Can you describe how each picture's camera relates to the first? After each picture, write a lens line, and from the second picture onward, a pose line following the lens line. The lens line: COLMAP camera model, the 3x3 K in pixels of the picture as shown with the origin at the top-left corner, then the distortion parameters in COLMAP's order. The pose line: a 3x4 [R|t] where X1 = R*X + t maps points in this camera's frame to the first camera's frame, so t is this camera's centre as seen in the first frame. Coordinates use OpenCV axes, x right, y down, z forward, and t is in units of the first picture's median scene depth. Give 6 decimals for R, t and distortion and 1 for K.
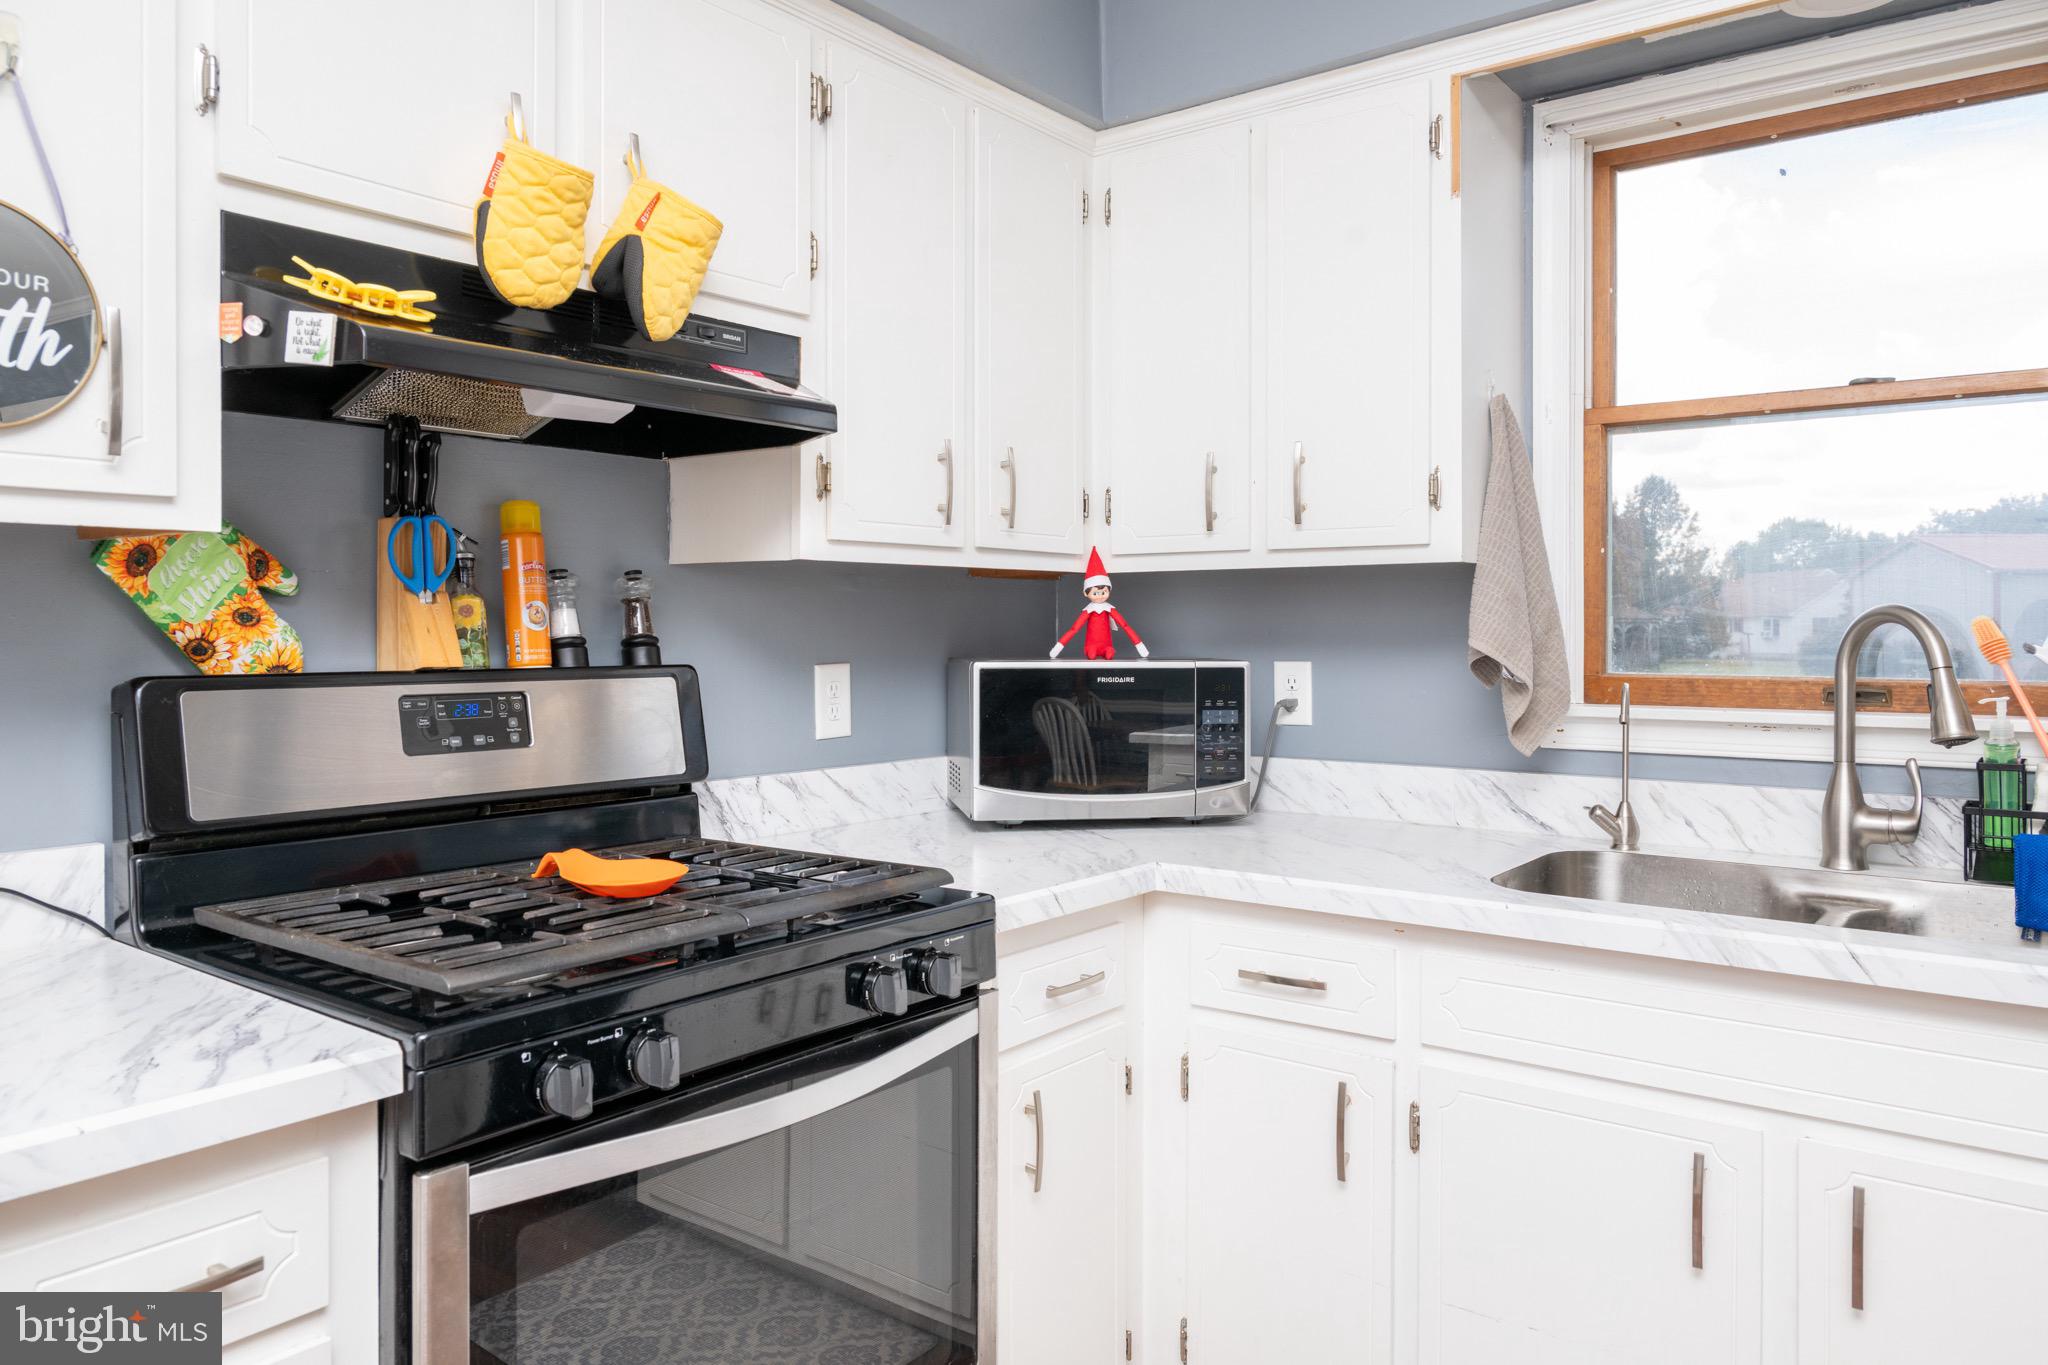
lens RADIAL K [[1369.3, 0, 1023.2], [0, 1369.3, 651.2], [0, 0, 1]] dist [0.000377, -0.000780]
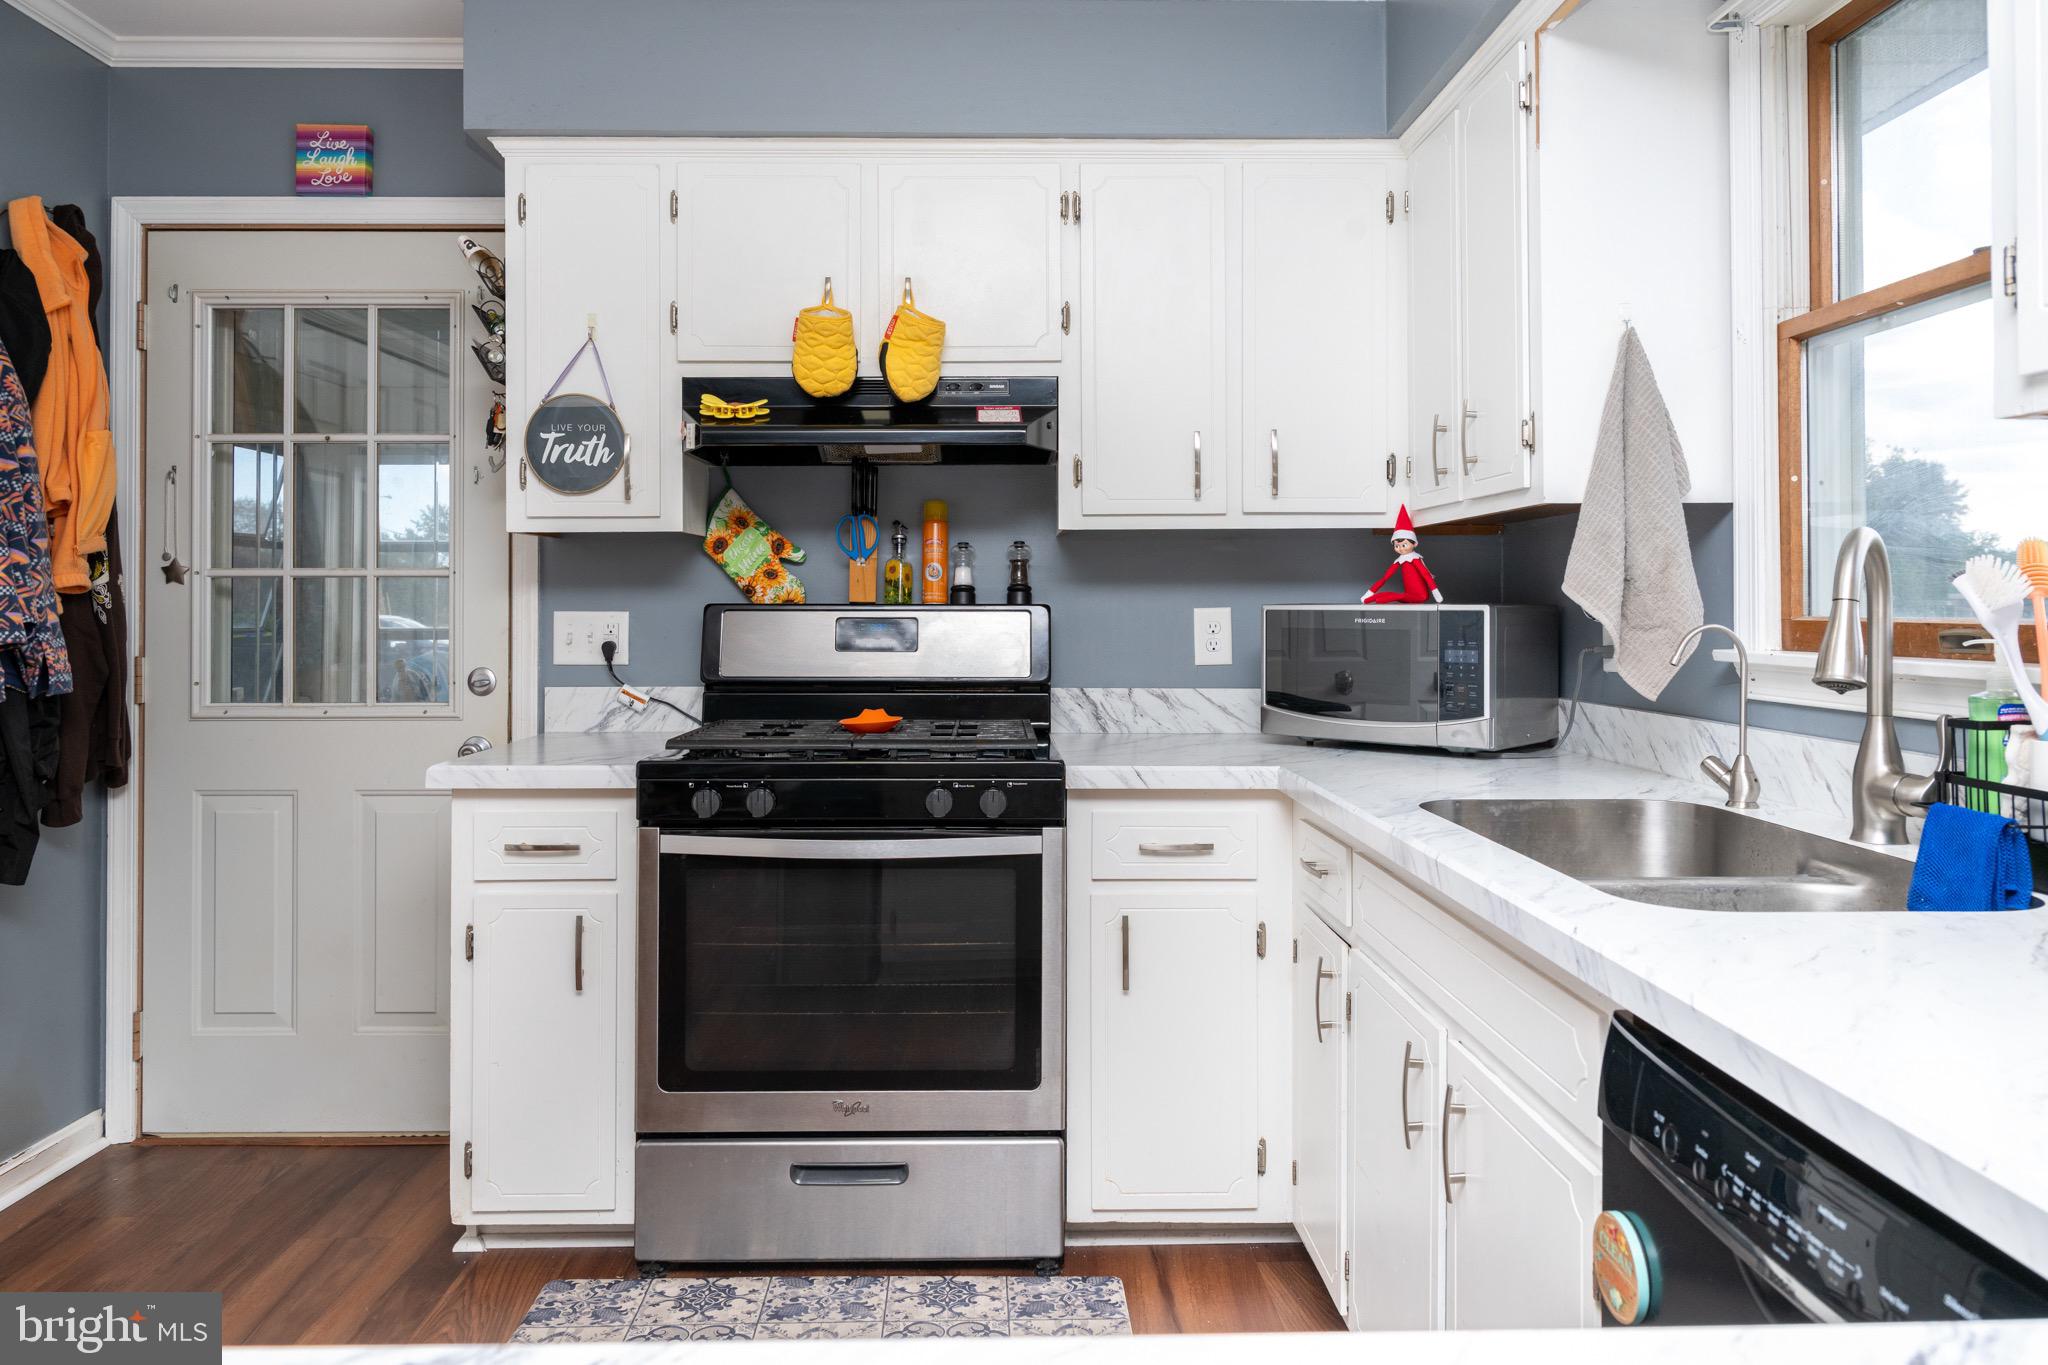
lens RADIAL K [[1385.1, 0, 1022.8], [0, 1385.1, 590.3], [0, 0, 1]] dist [0.000931, -0.000181]
pose [[0.626543, -0.009436, -0.779330, 0.946714], [-0.011649, 0.999702, -0.021469, 0.028967], [0.779300, 0.022529, 0.626246, 0.058997]]
